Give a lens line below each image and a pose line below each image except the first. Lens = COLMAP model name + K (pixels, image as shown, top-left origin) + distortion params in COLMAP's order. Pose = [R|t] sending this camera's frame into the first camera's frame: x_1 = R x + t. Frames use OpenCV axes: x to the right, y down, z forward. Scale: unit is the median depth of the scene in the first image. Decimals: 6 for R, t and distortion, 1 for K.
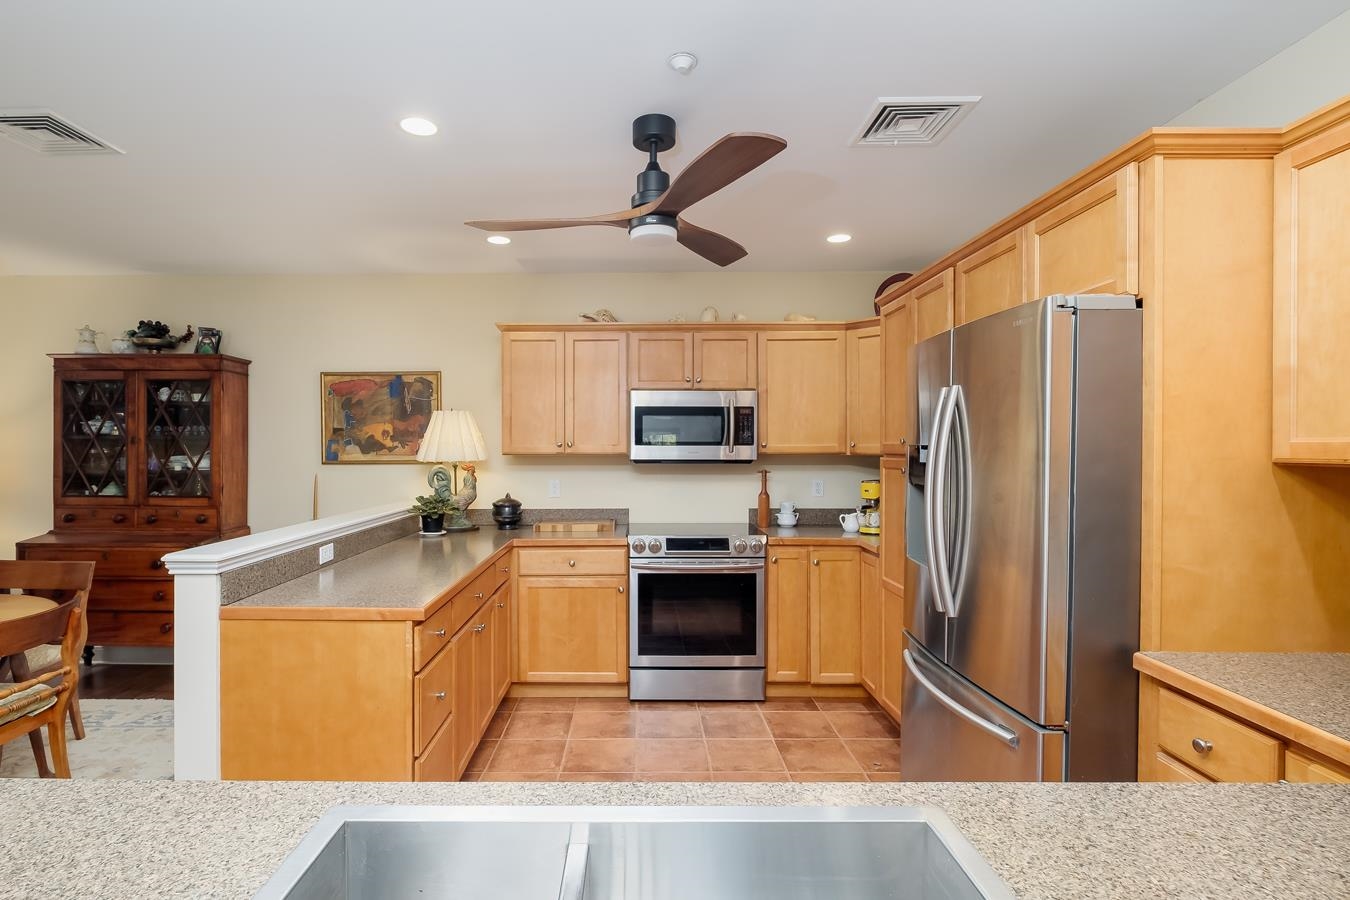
lens RADIAL K [[655.0, 0, 635.5], [0, 655.0, 453.4], [0, 0, 1]] dist [-0.004357, -0.001592]
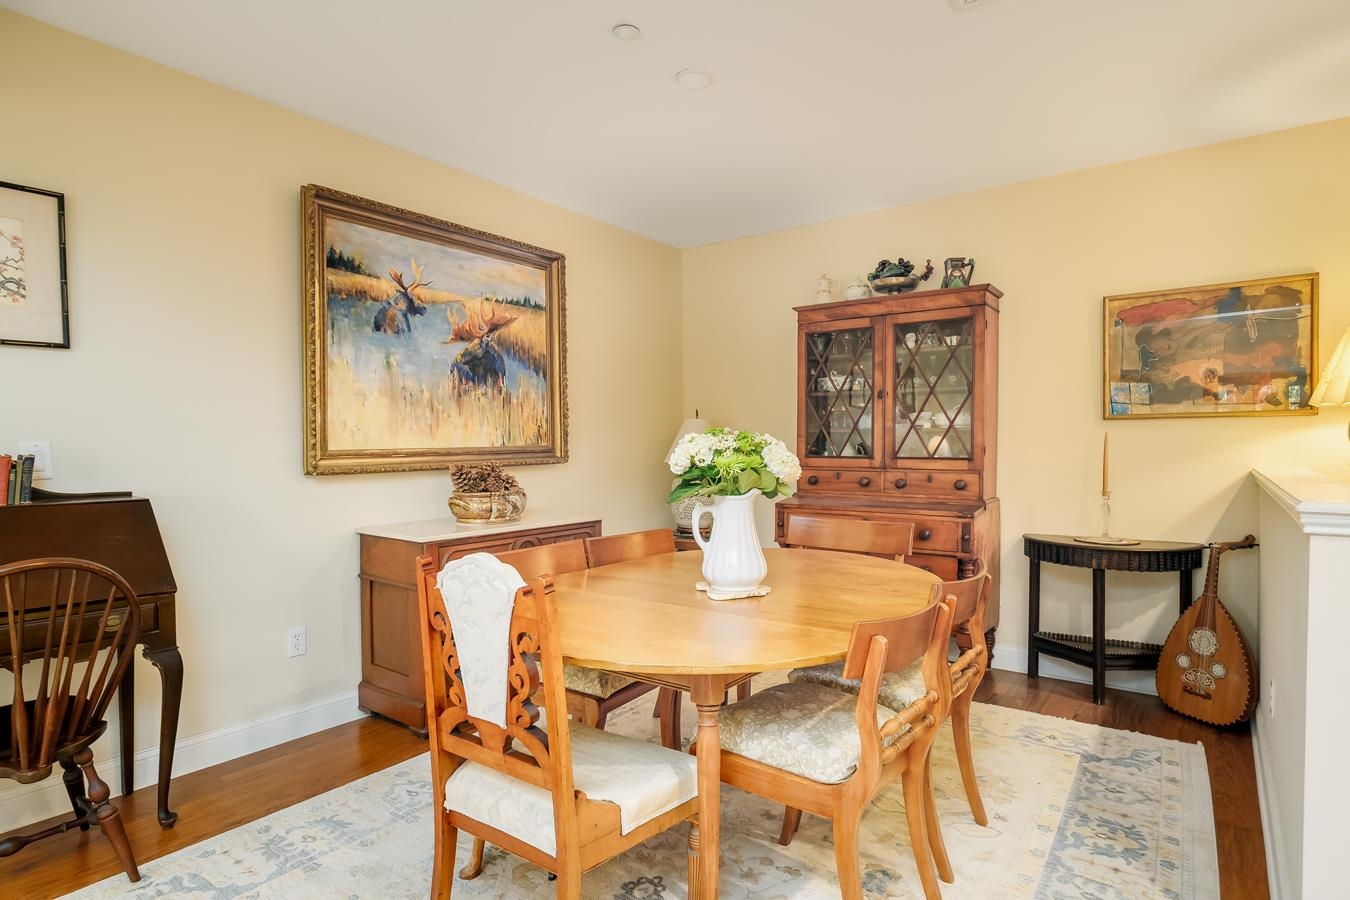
lens RADIAL K [[741.7, 0, 674.0], [0, 741.7, 453.3], [0, 0, 1]] dist [-0.000575, 0.003553]
pose [[0.806090, 0.004488, -0.591776, -0.397456], [0.000846, 0.999961, 0.008736, 0.050441], [0.591792, -0.007542, 0.806055, 0.022457]]
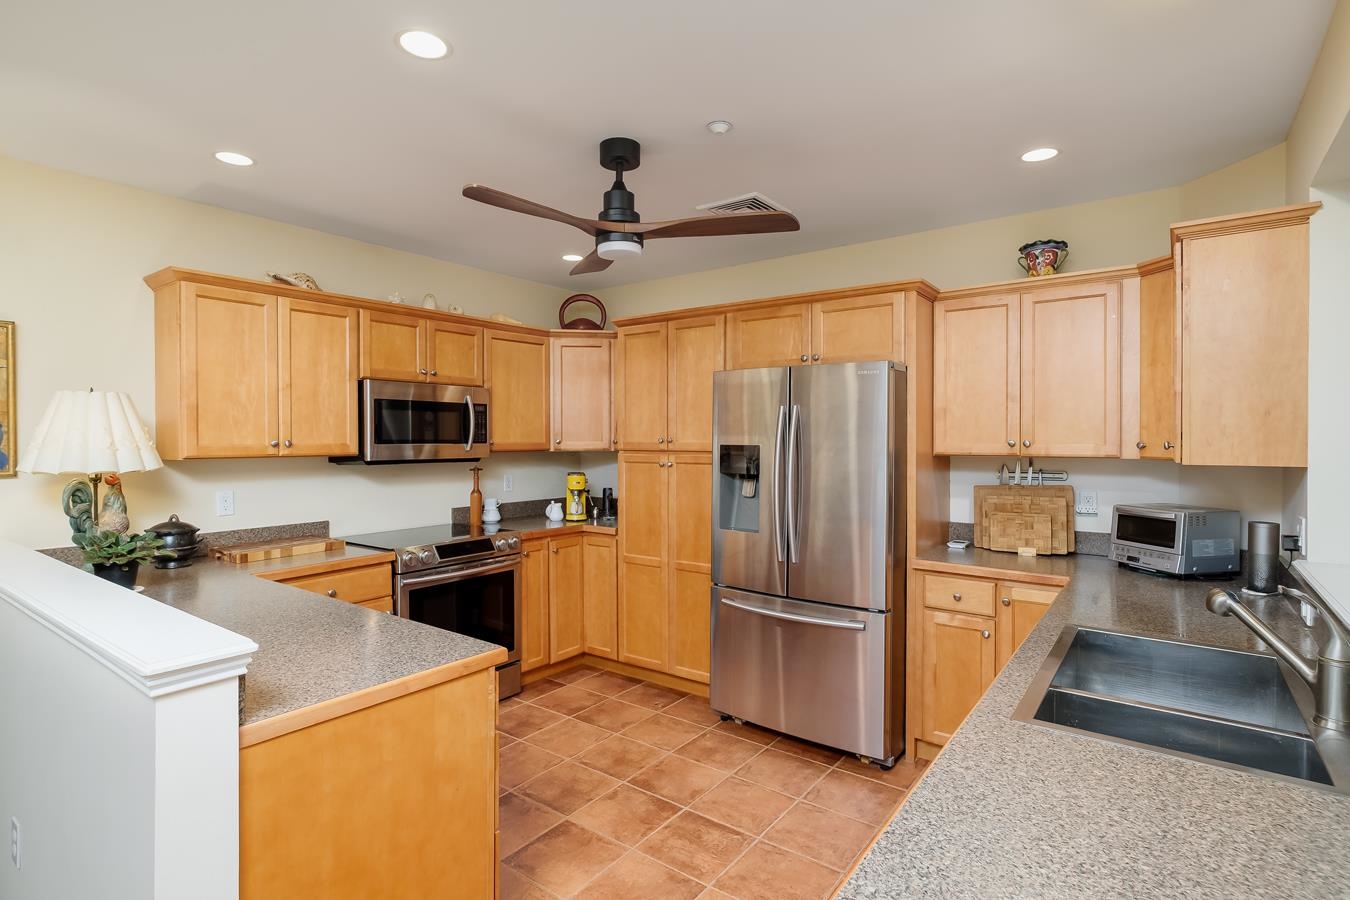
lens RADIAL K [[676.5, 0, 667.3], [0, 676.5, 442.5], [0, 0, 1]] dist [-0.001555, -0.000068]
pose [[0.595795, -0.006295, 0.803112, -0.462985], [0.007195, 0.999971, 0.002501, -0.013435], [-0.803104, 0.004288, 0.595823, 0.163826]]
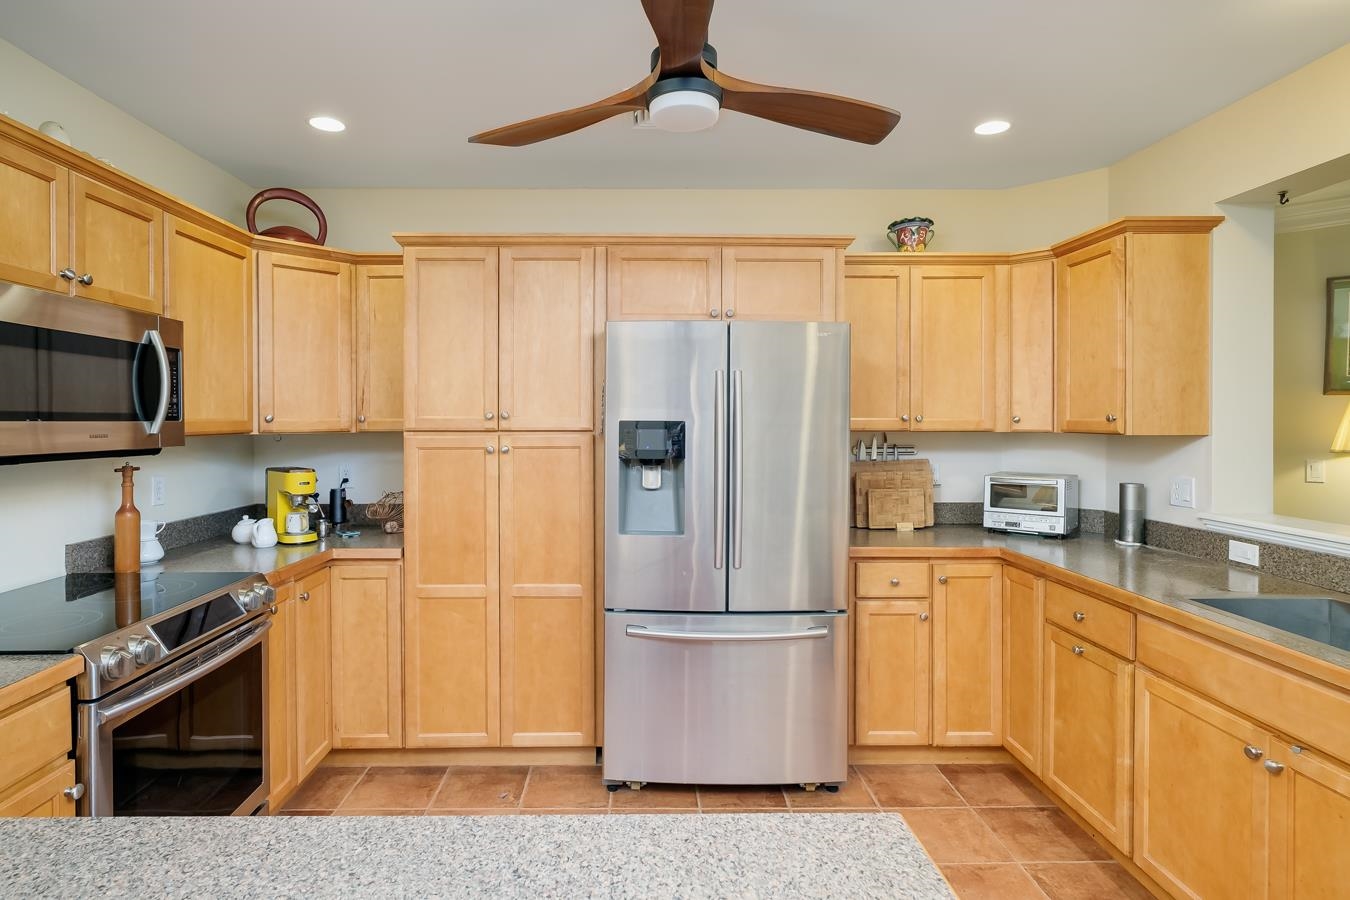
lens RADIAL K [[714.4, 0, 648.7], [0, 714.4, 422.0], [0, 0, 1]] dist [0.000922, 0.001900]
pose [[-0.019771, -0.005391, 0.999790, -0.407375], [0.009038, 0.999944, 0.005571, -0.010369], [-0.999764, 0.009147, -0.019721, 0.599941]]
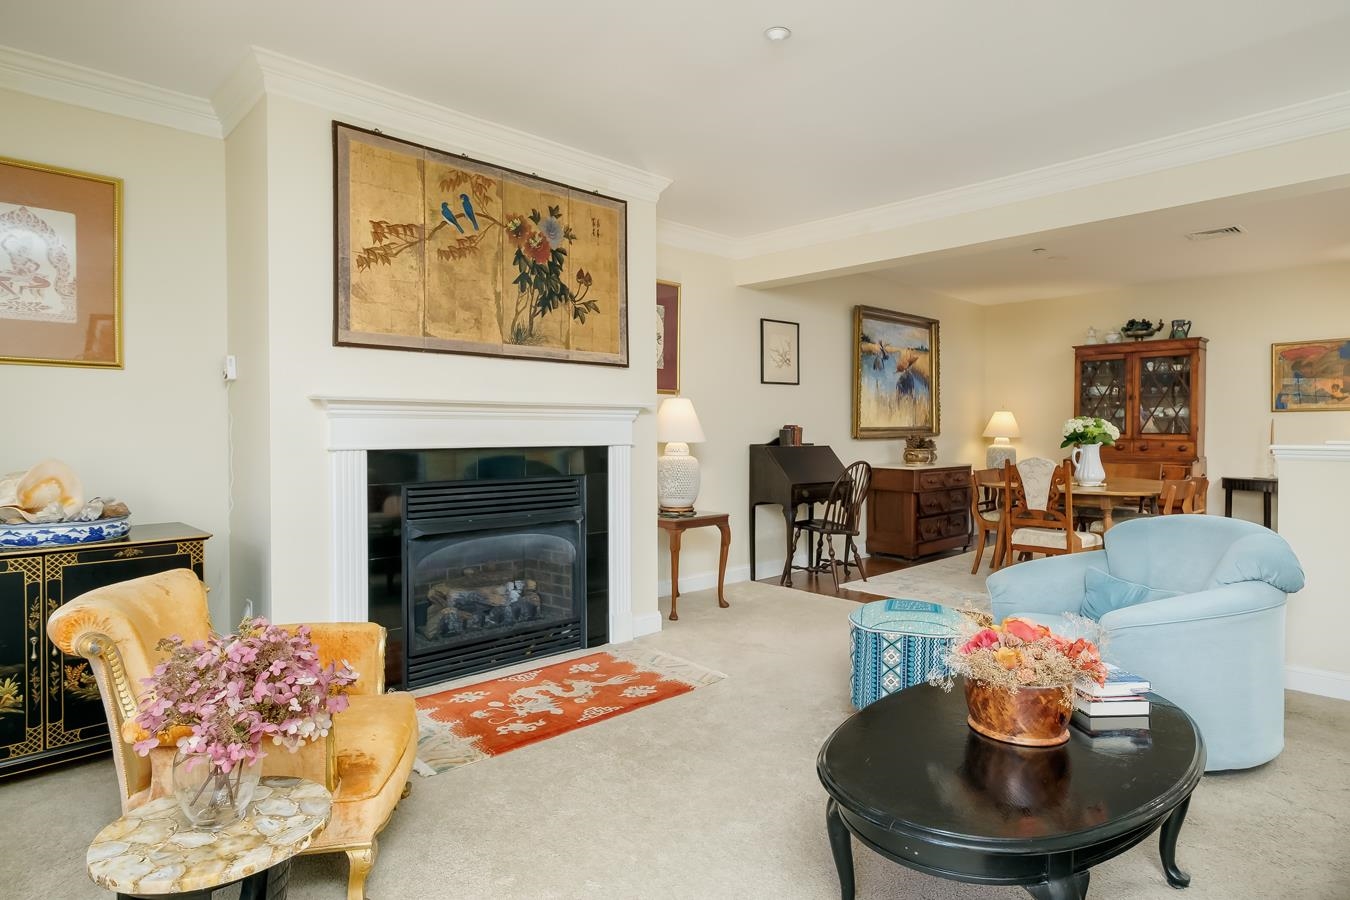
lens RADIAL K [[741.7, 0, 686.5], [0, 741.7, 438.4], [0, 0, 1]] dist [-0.000575, 0.003553]
pose [[0.693051, 0.006179, -0.720863, -0.226564], [-0.003456, 0.999980, 0.005248, 0.071623], [0.720881, -0.001146, 0.693058, -0.986415]]
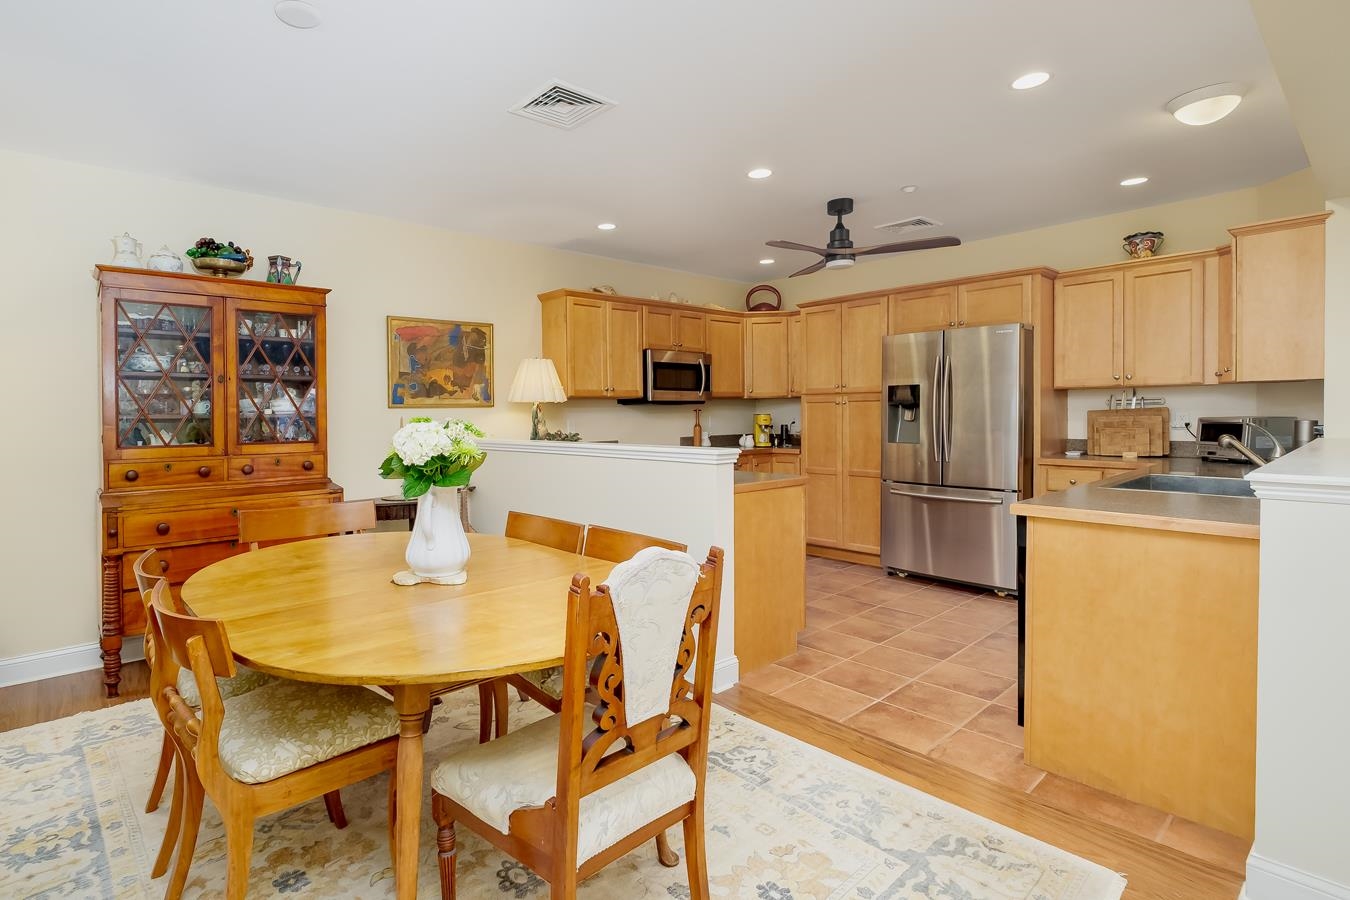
lens RADIAL K [[655.0, 0, 581.9], [0, 655.0, 426.4], [0, 0, 1]] dist [-0.004357, -0.001592]
pose [[0.774821, -0.024584, 0.631702, -0.942619], [0.019336, 0.999698, 0.015188, 0.037908], [-0.631884, 0.000447, 0.775063, 0.038476]]
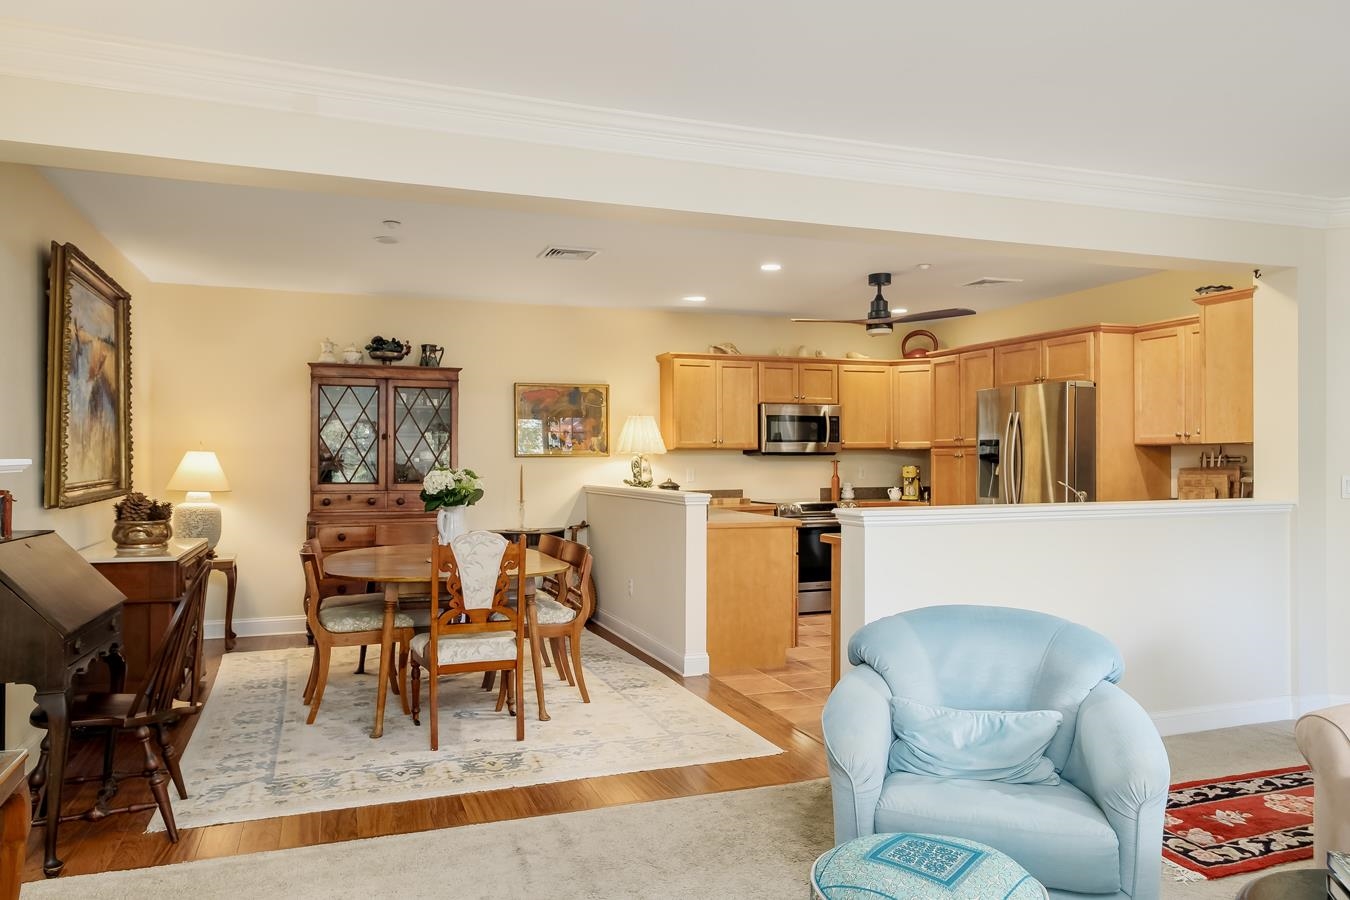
lens RADIAL K [[907.6, 0, 658.6], [0, 907.6, 461.8], [0, 0, 1]] dist [0.001555, 0.004473]
pose [[0.939455, -0.003402, 0.342656, -0.865175], [0.004807, 0.999983, -0.003251, 0.034244], [-0.342639, 0.004701, 0.939455, -0.744810]]
